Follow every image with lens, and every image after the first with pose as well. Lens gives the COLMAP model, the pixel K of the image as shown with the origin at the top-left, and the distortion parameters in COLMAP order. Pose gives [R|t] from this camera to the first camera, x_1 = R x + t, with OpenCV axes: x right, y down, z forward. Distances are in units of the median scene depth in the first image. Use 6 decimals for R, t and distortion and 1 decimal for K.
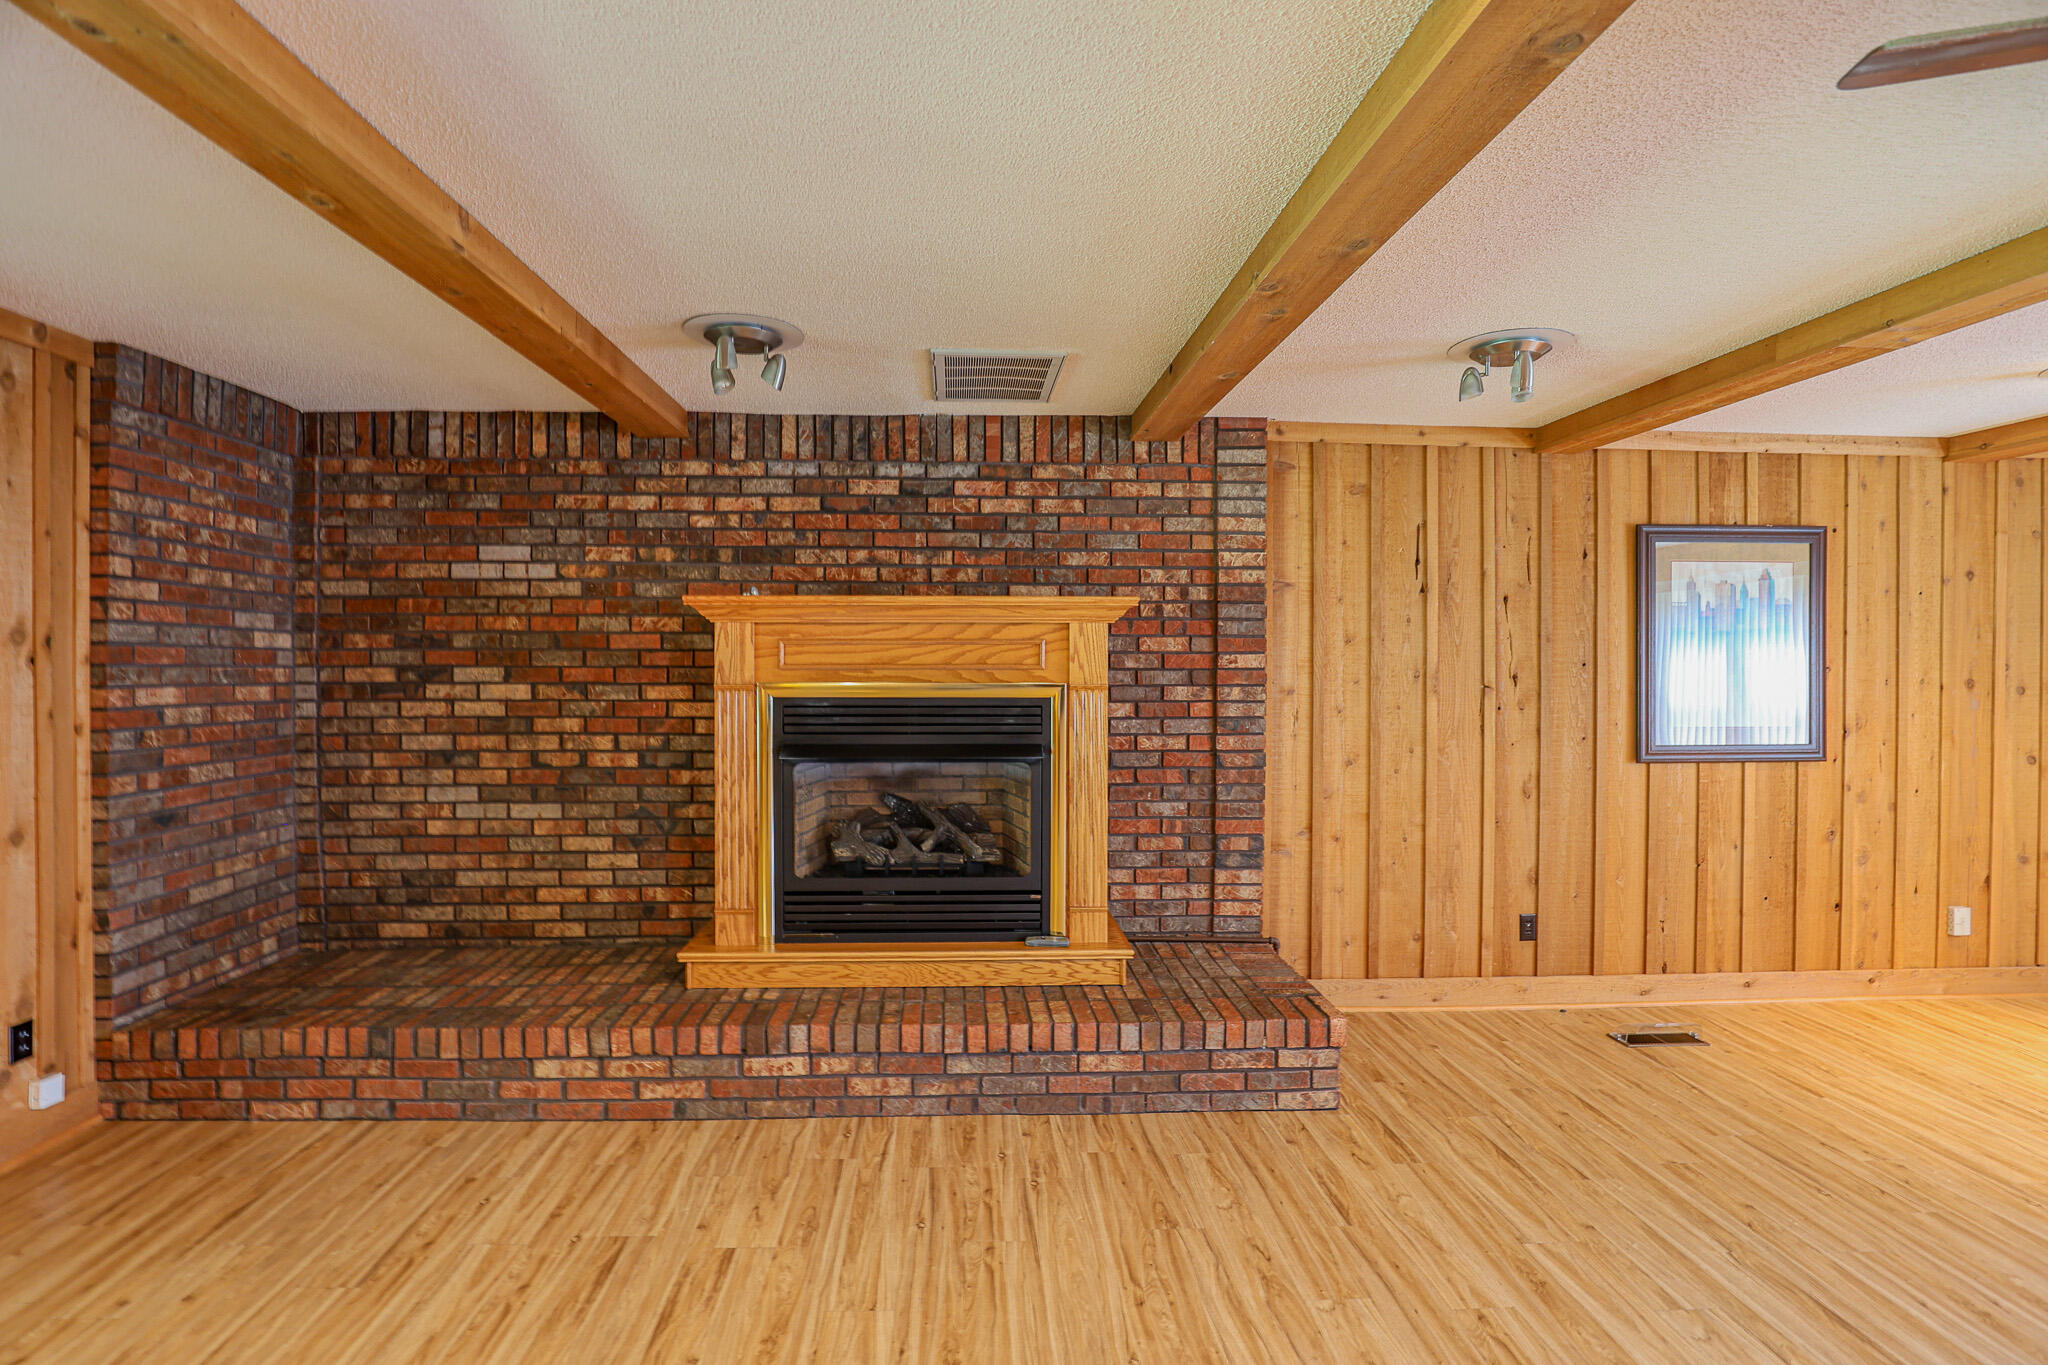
lens RADIAL K [[948.7, 0, 944.7], [0, 948.7, 681.7], [0, 0, 1]] dist [-0.043123, 0.006935]
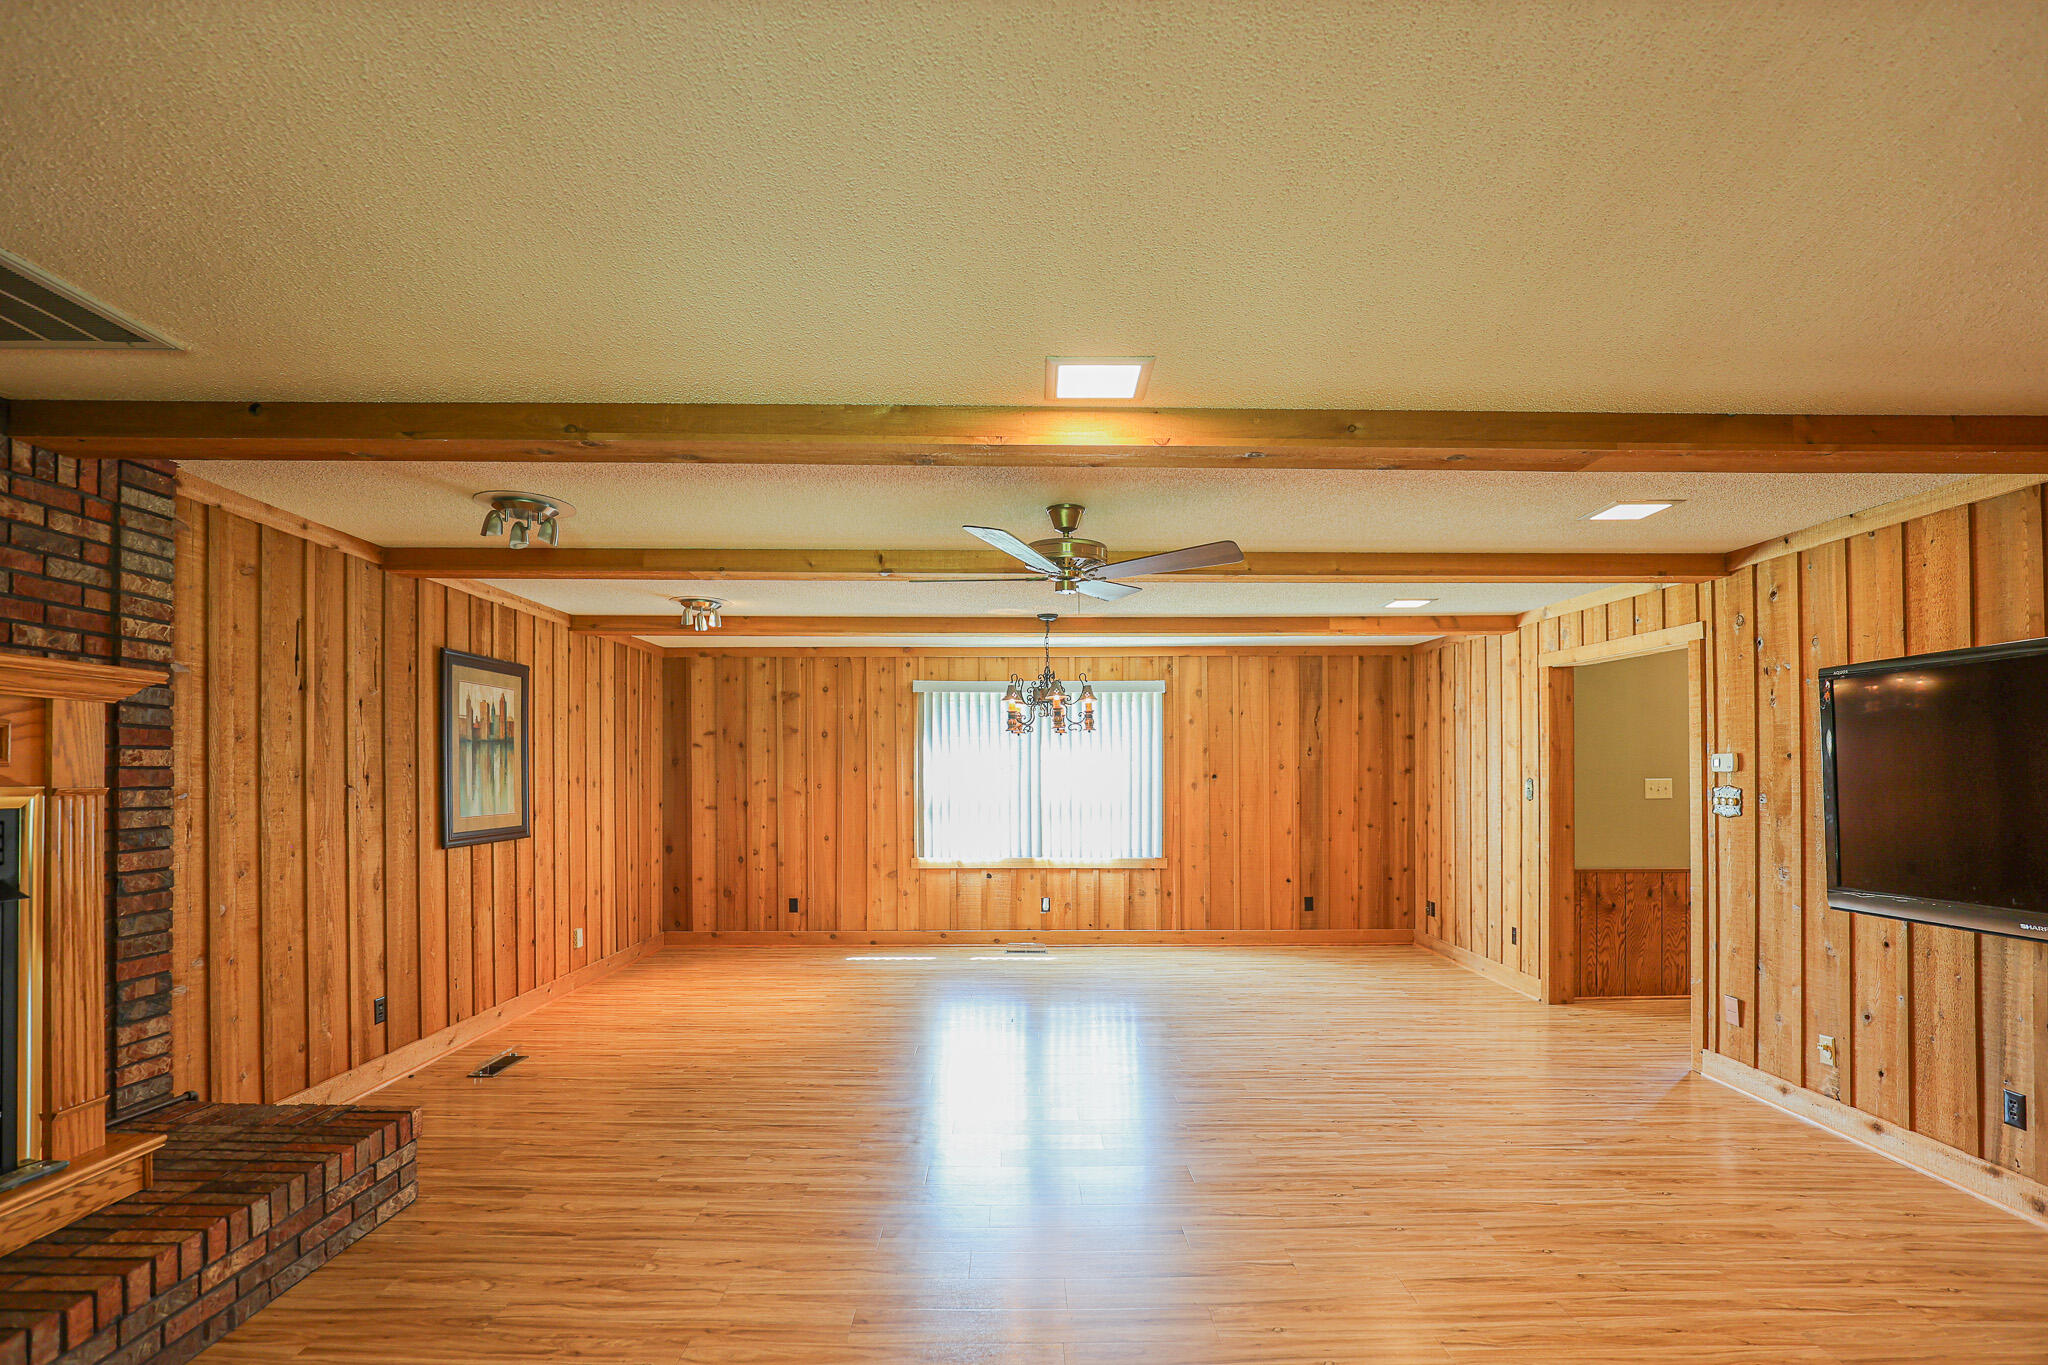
lens RADIAL K [[969.2, 0, 1020.7], [0, 969.2, 773.4], [0, 0, 1]] dist [-0.002807, 0.000072]
pose [[0.012812, -0.000044, 0.999918, -0.490973], [0.014955, 0.999888, -0.000148, 0.002459], [-0.999806, 0.014955, 0.012811, 0.251199]]
